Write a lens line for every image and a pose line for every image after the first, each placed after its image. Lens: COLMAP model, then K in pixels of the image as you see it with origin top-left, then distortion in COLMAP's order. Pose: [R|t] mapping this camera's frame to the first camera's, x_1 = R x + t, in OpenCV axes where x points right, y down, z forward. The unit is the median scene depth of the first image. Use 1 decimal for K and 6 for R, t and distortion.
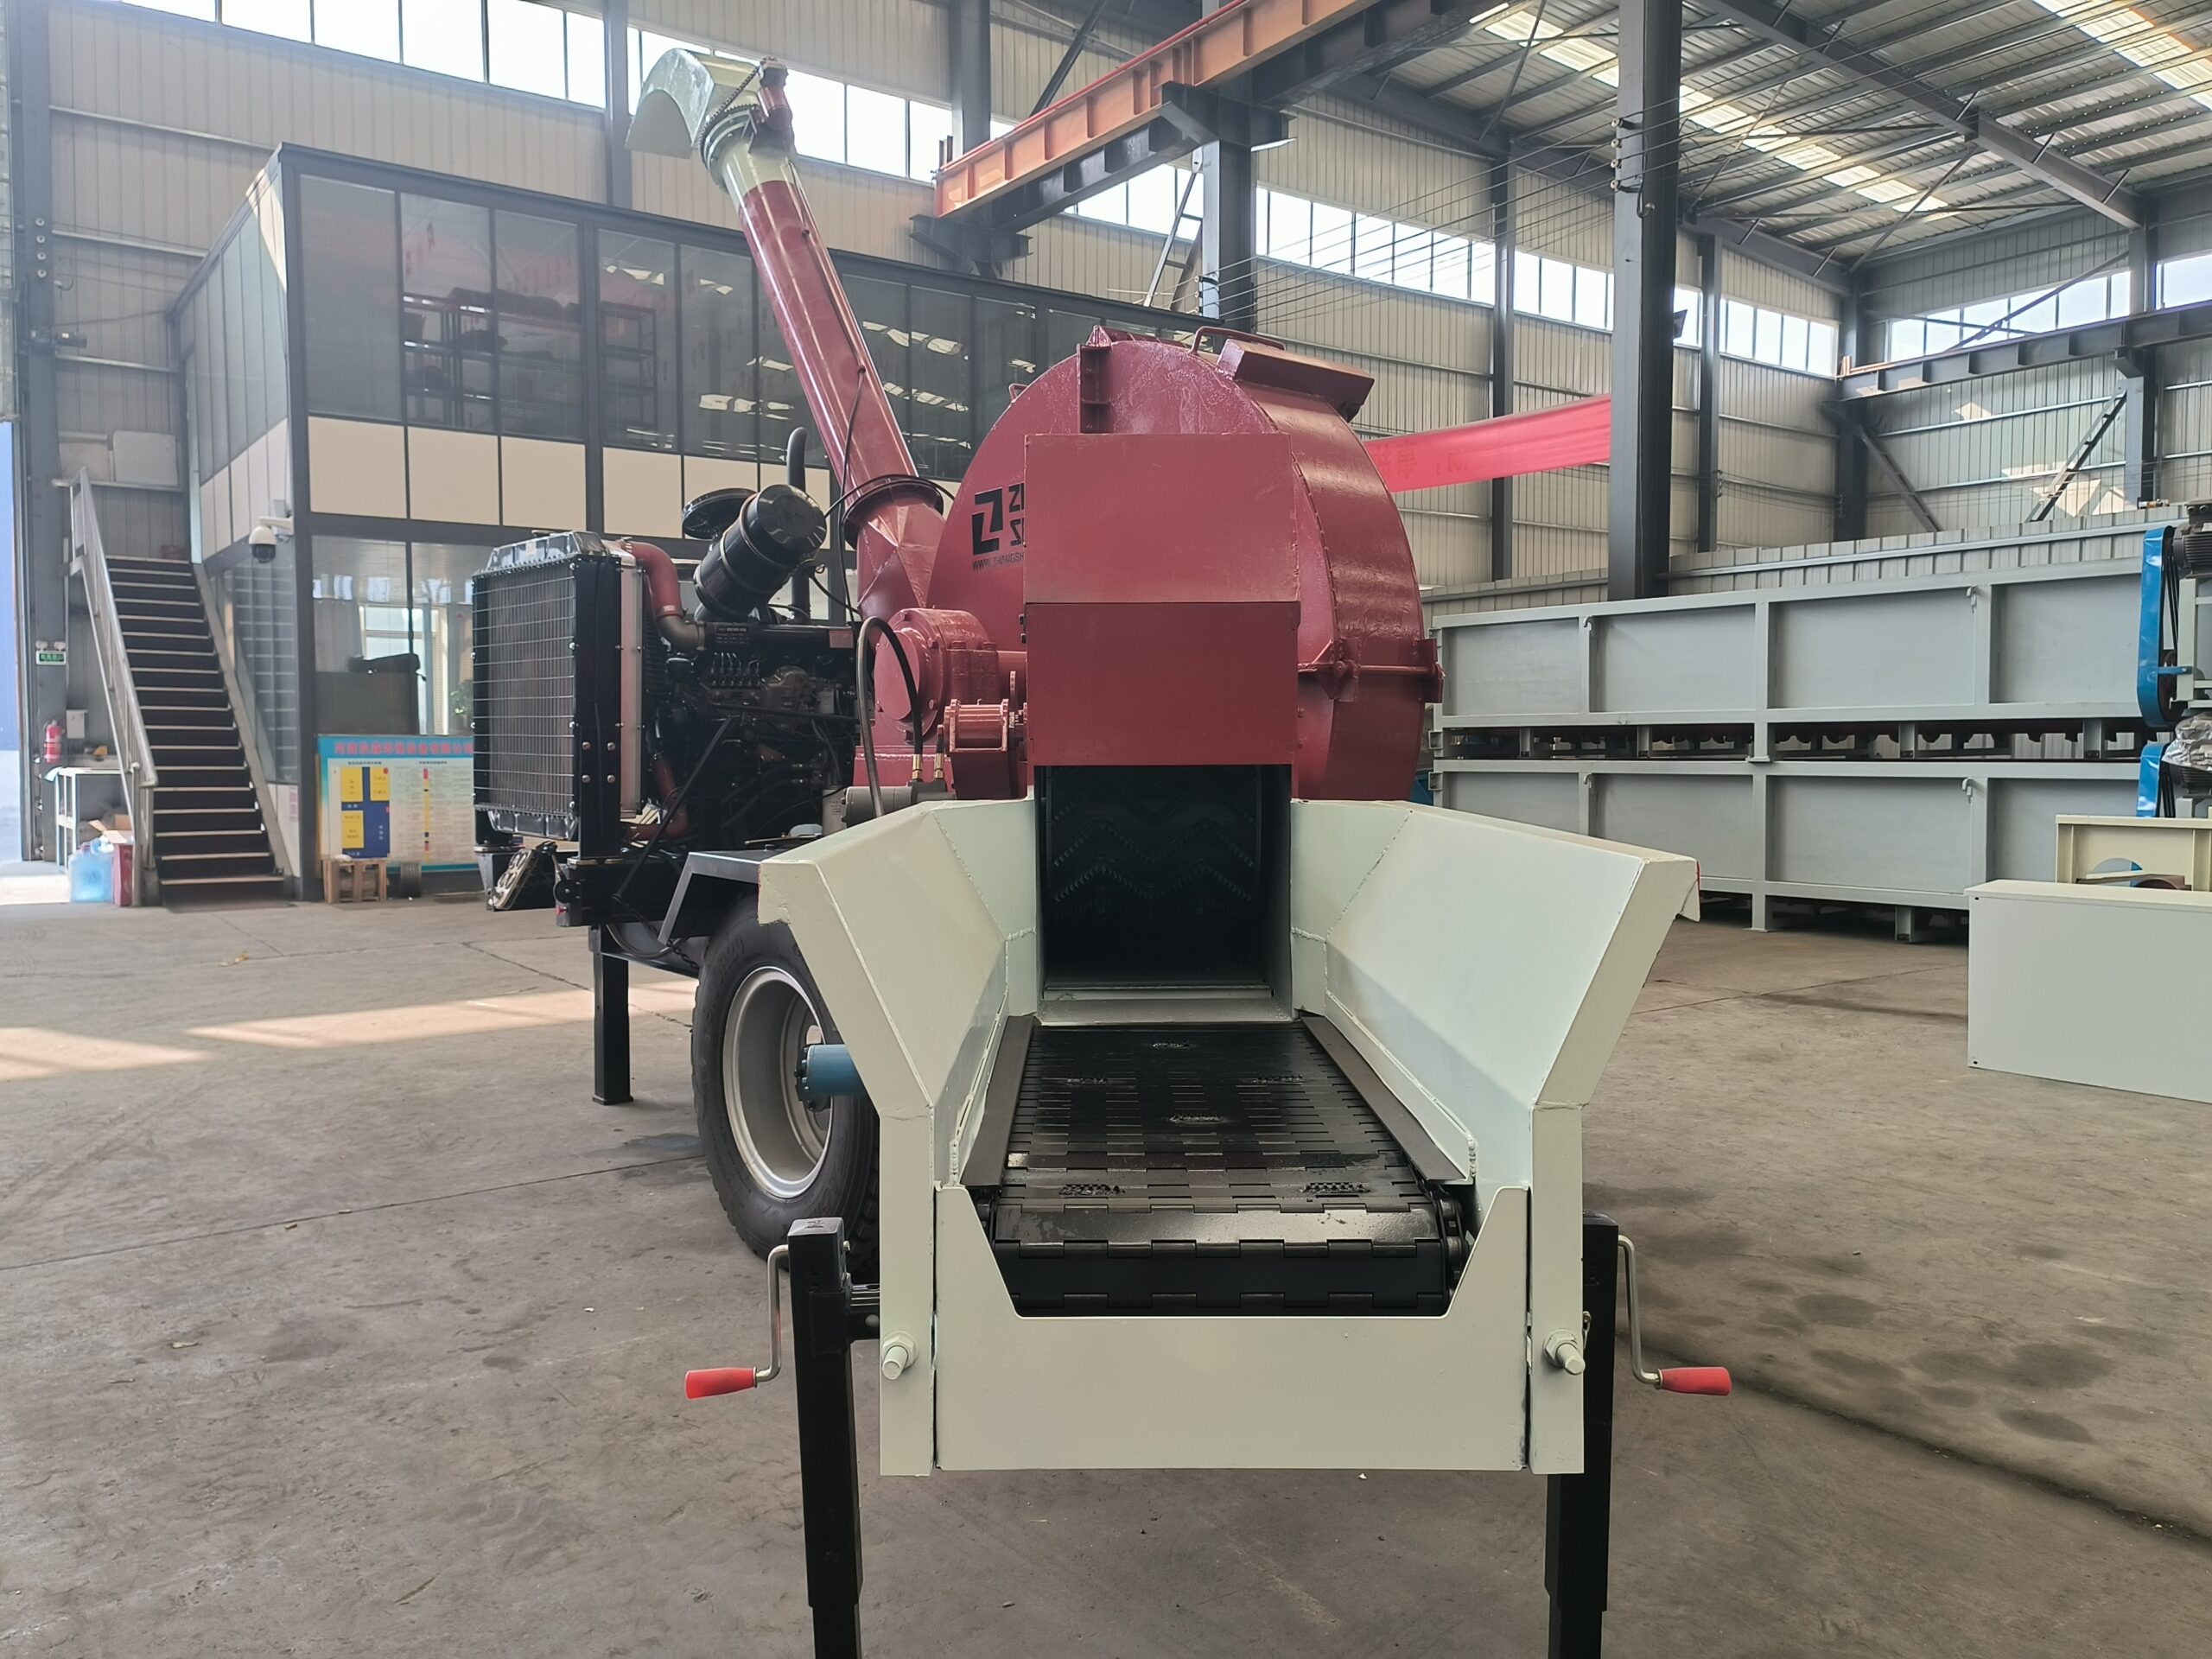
lens RADIAL K [[1669.6, 0, 1106.0], [0, 1669.6, 829.5], [0, 0, 1]] dist [0.070535, -0.065113]
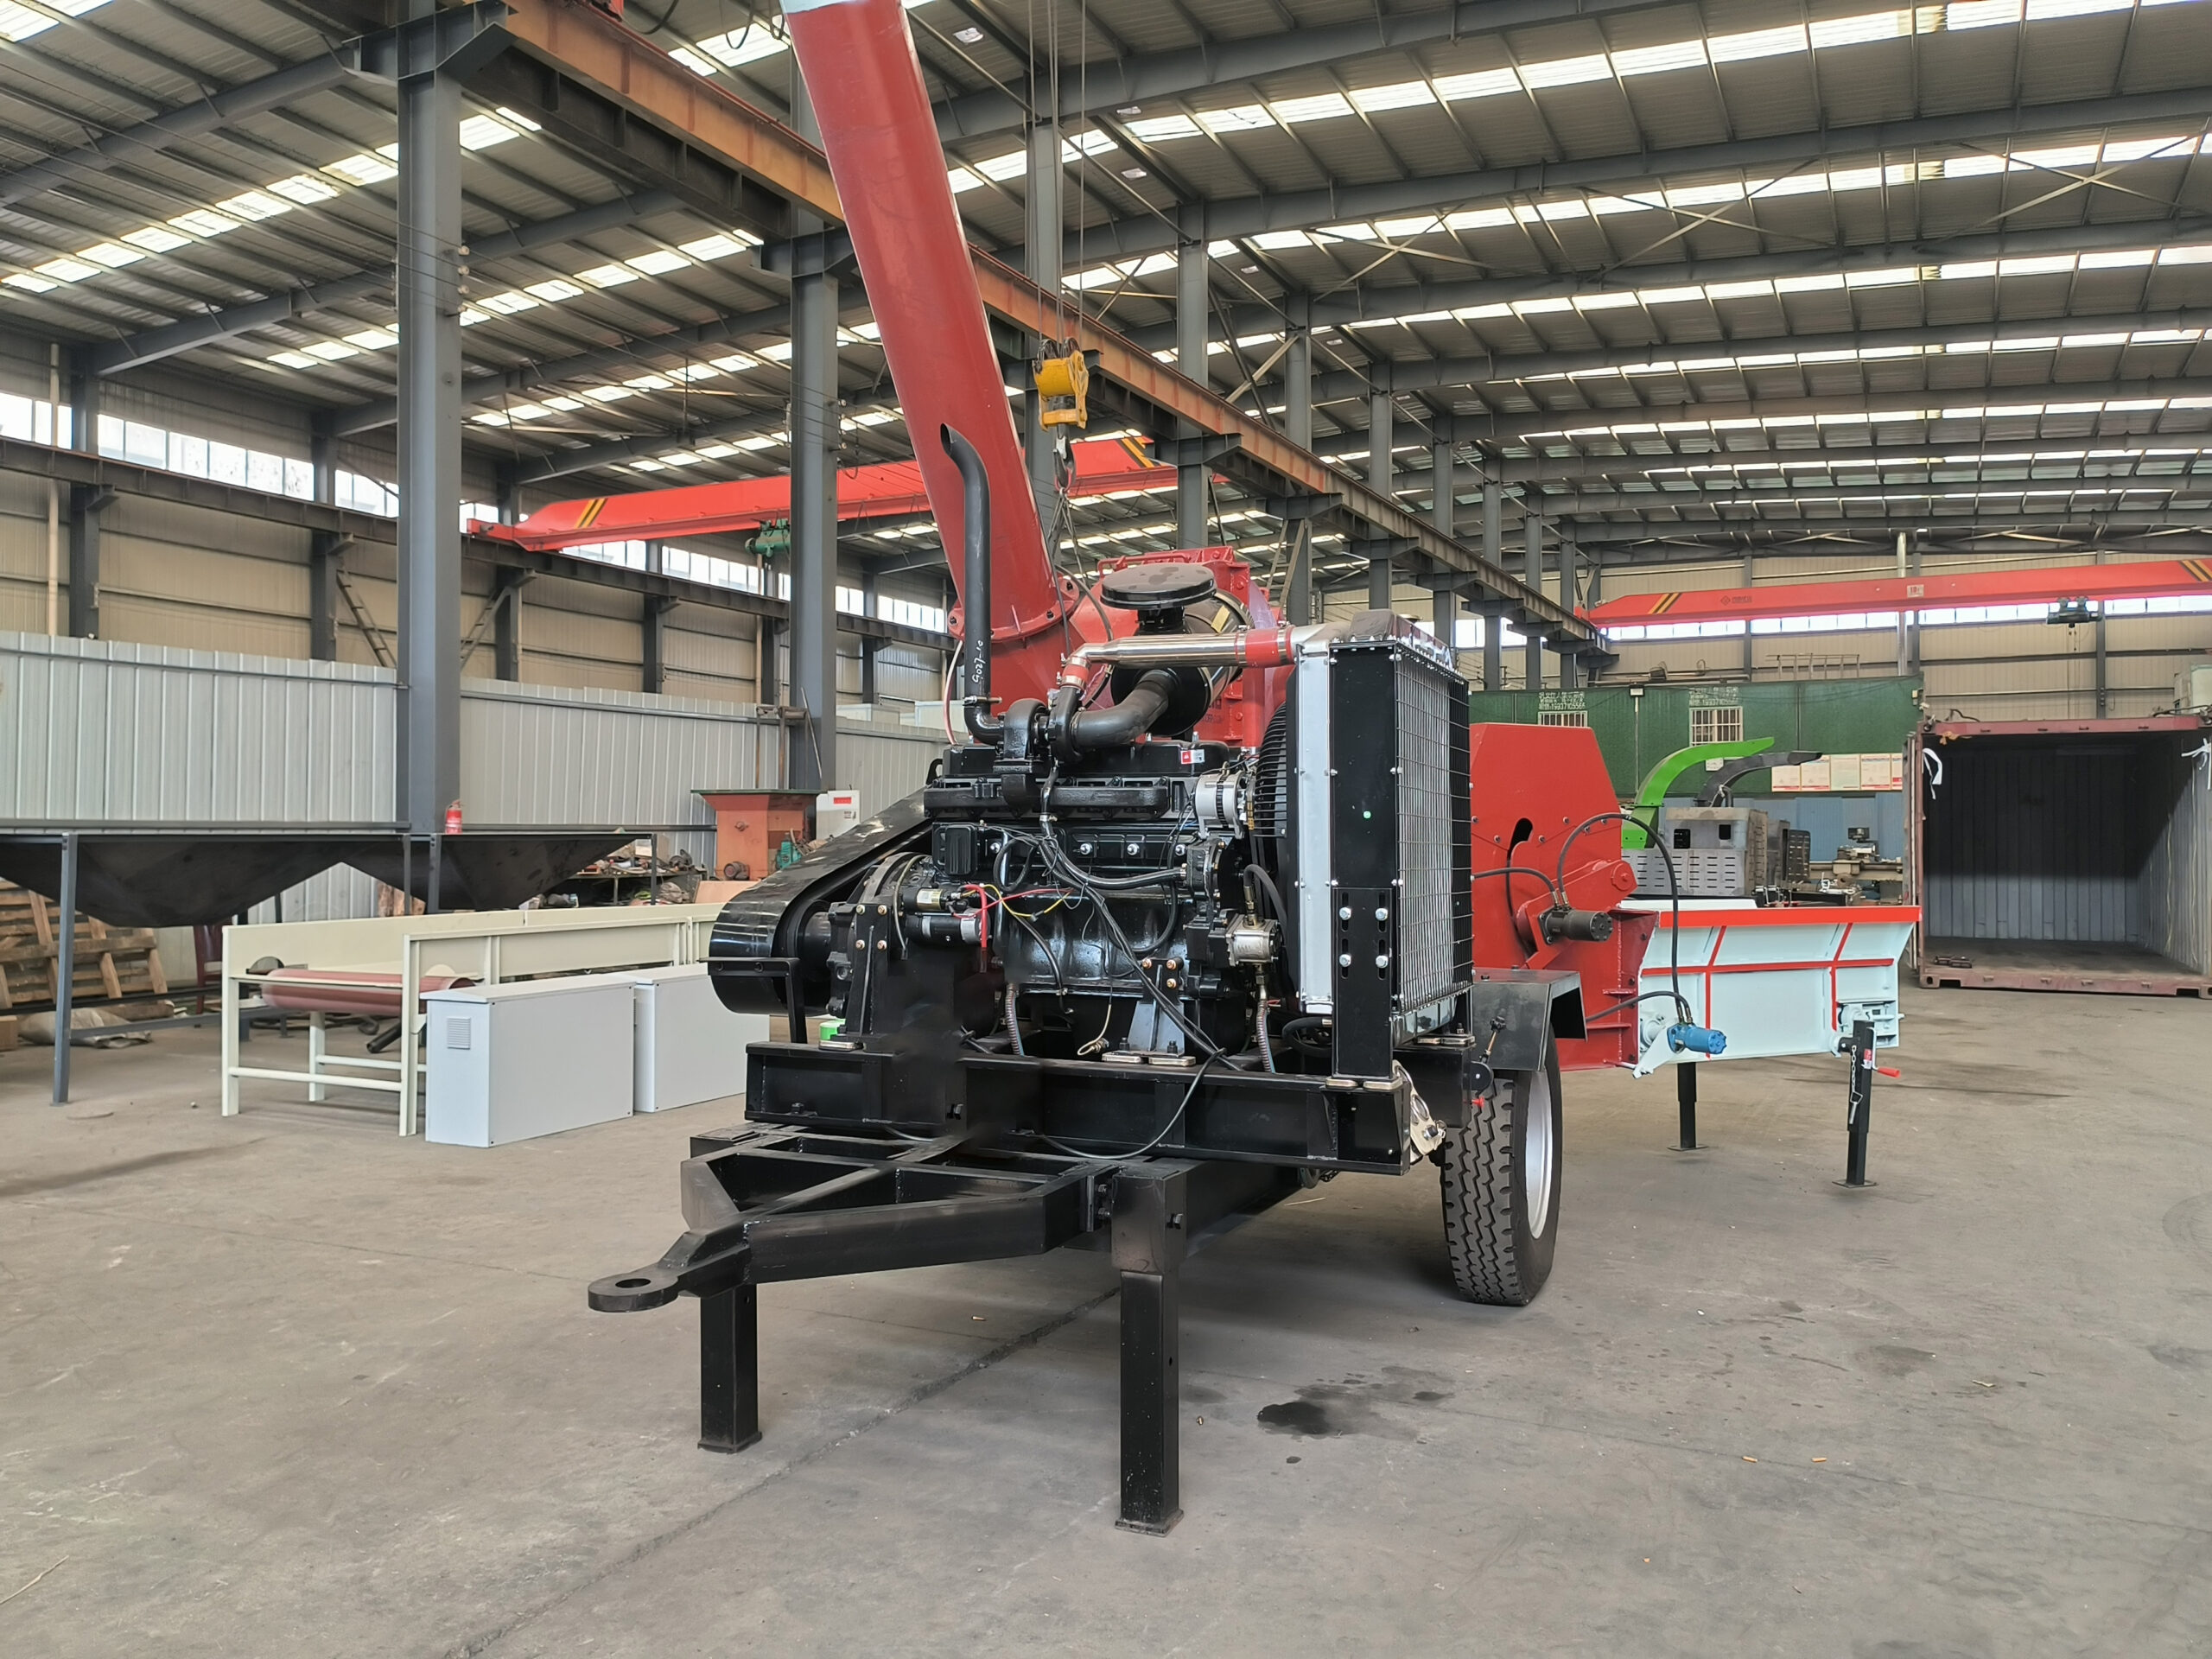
lens RADIAL K [[1669.6, 0, 1106.0], [0, 1669.6, 829.5], [0, 0, 1]] dist [0.070535, -0.065113]
pose [[-0.457673, 0.009082, 0.889074, -0.142933], [0.044177, 0.998945, 0.012537, -0.015126], [-0.888023, 0.045014, -0.457591, 0.223946]]
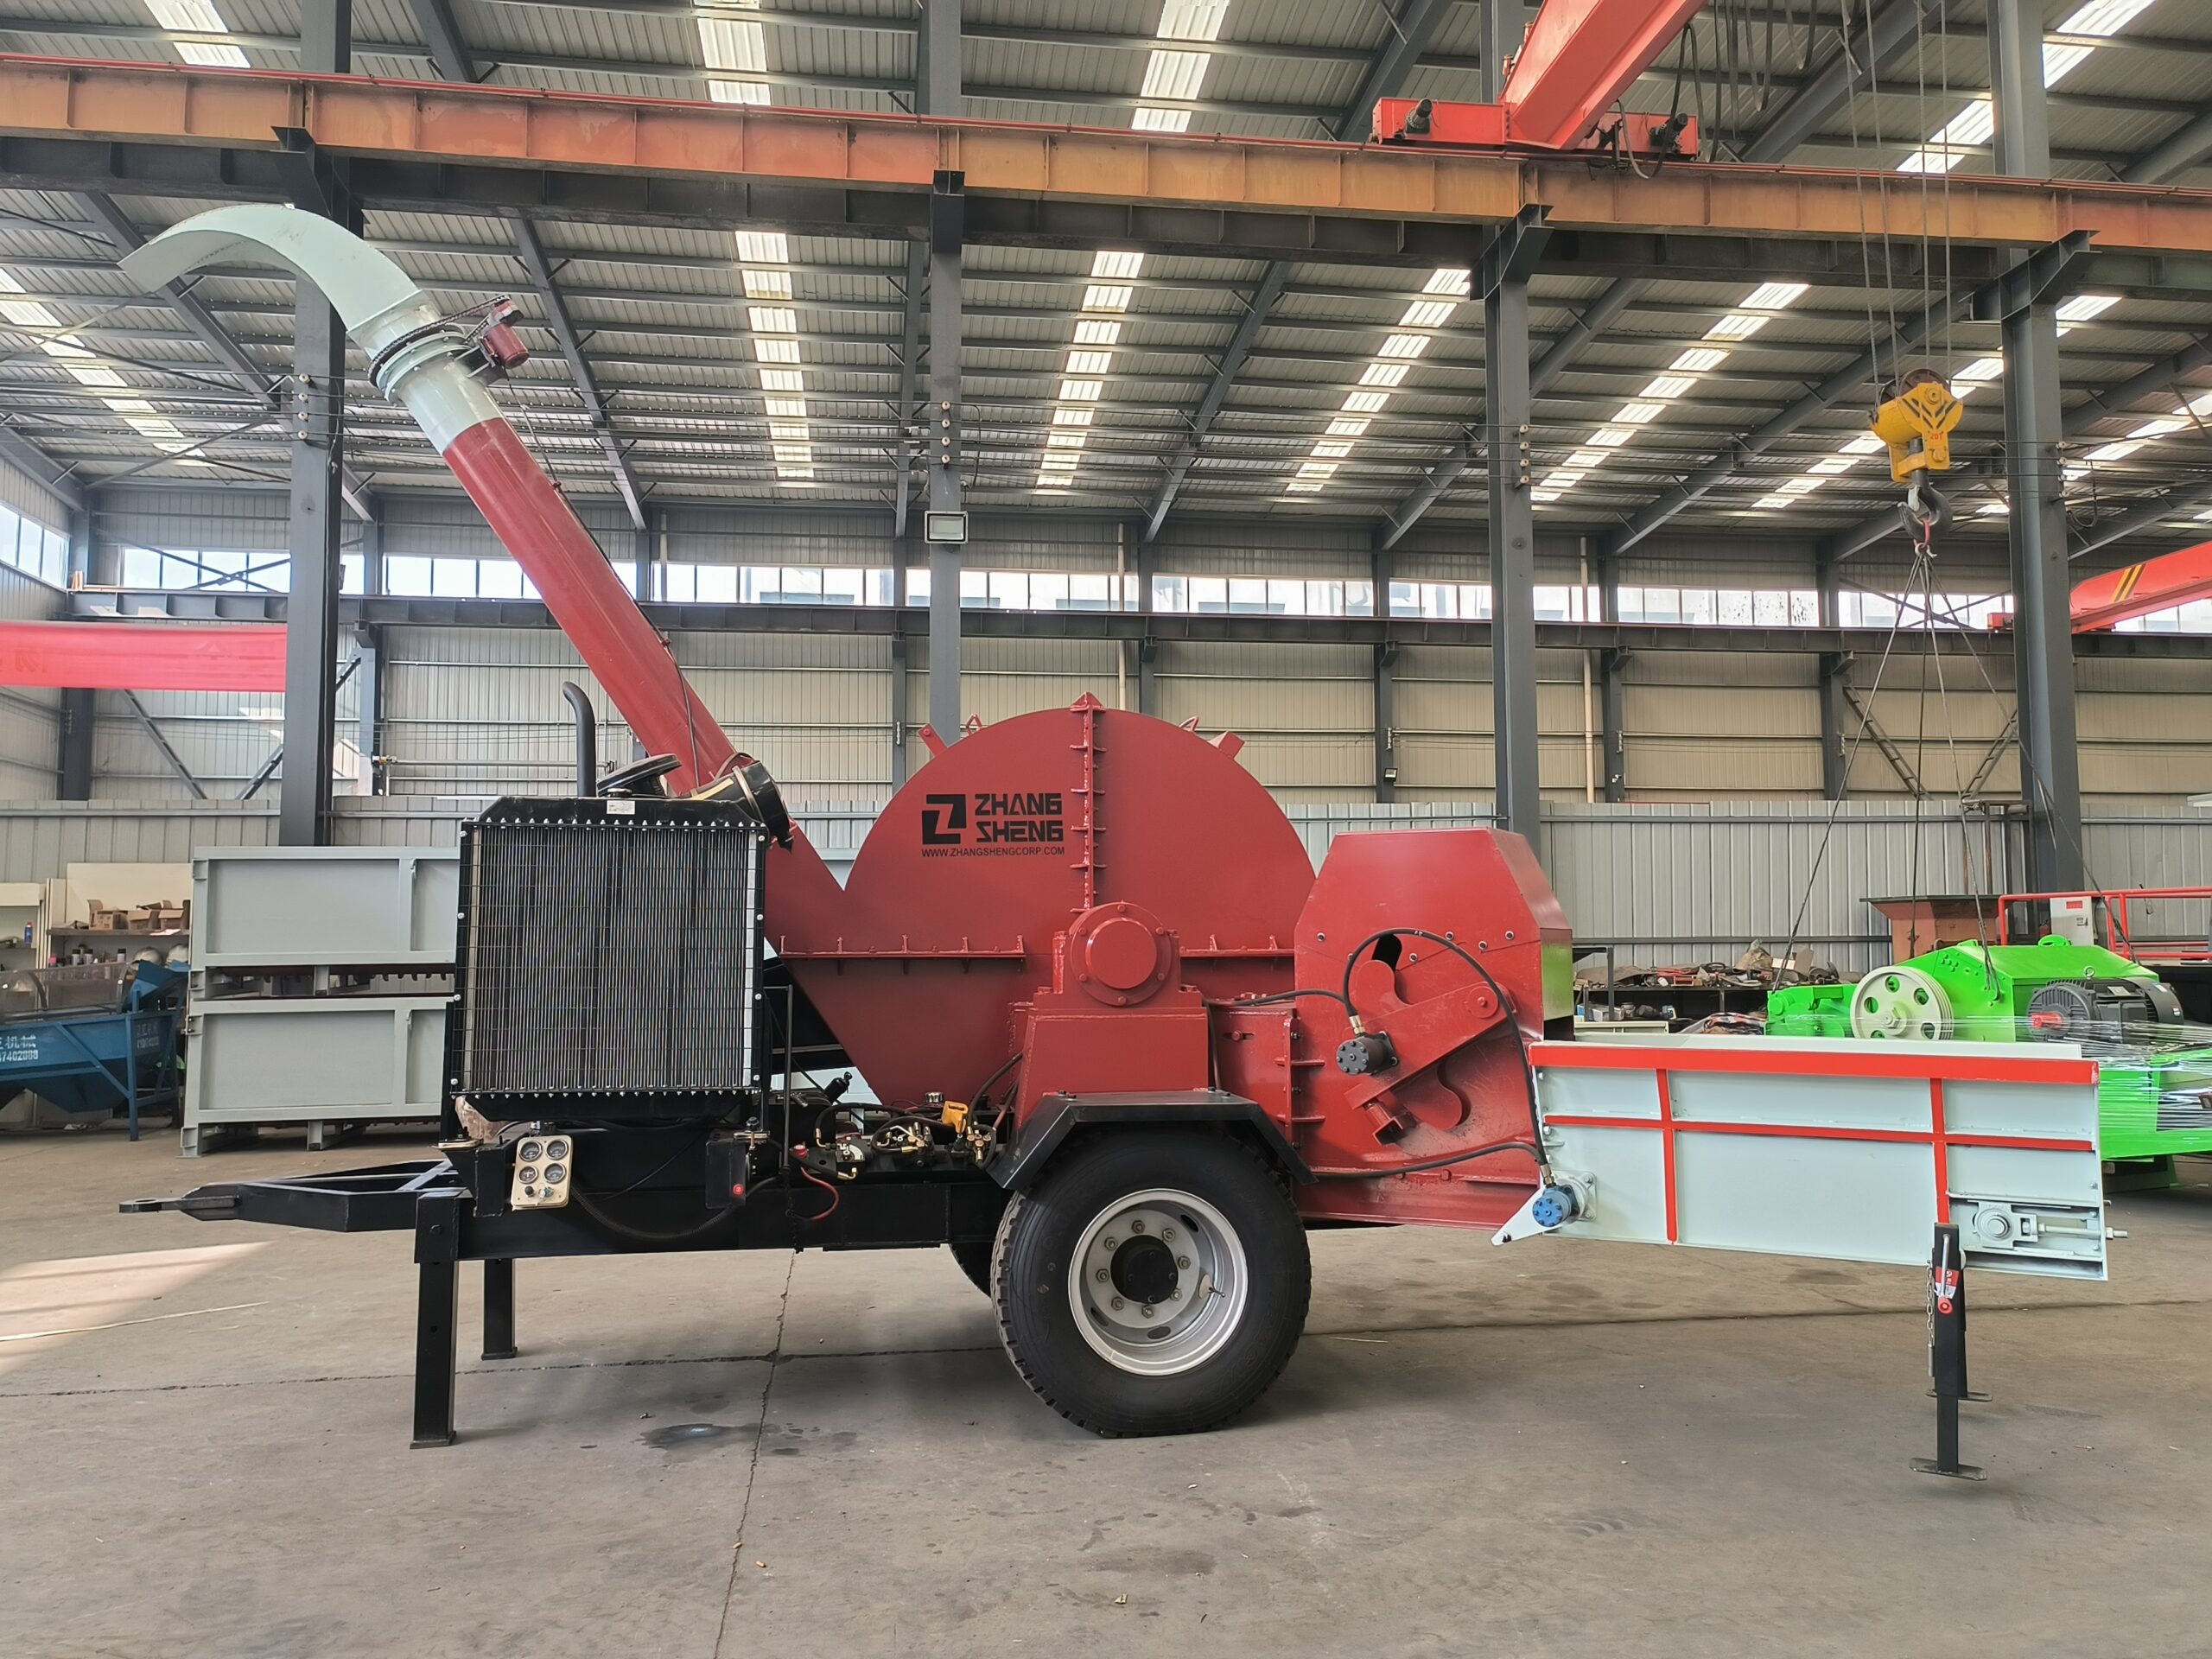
lens RADIAL K [[1664.4, 0, 1106.0], [0, 1664.4, 829.5], [0, 0, 1]] dist [0.047373, -0.004176]
pose [[0.466633, 0.066133, 0.881975, -0.159336], [0.048014, 0.993836, -0.099924, -0.007508], [-0.883147, 0.088975, 0.460581, 0.051015]]
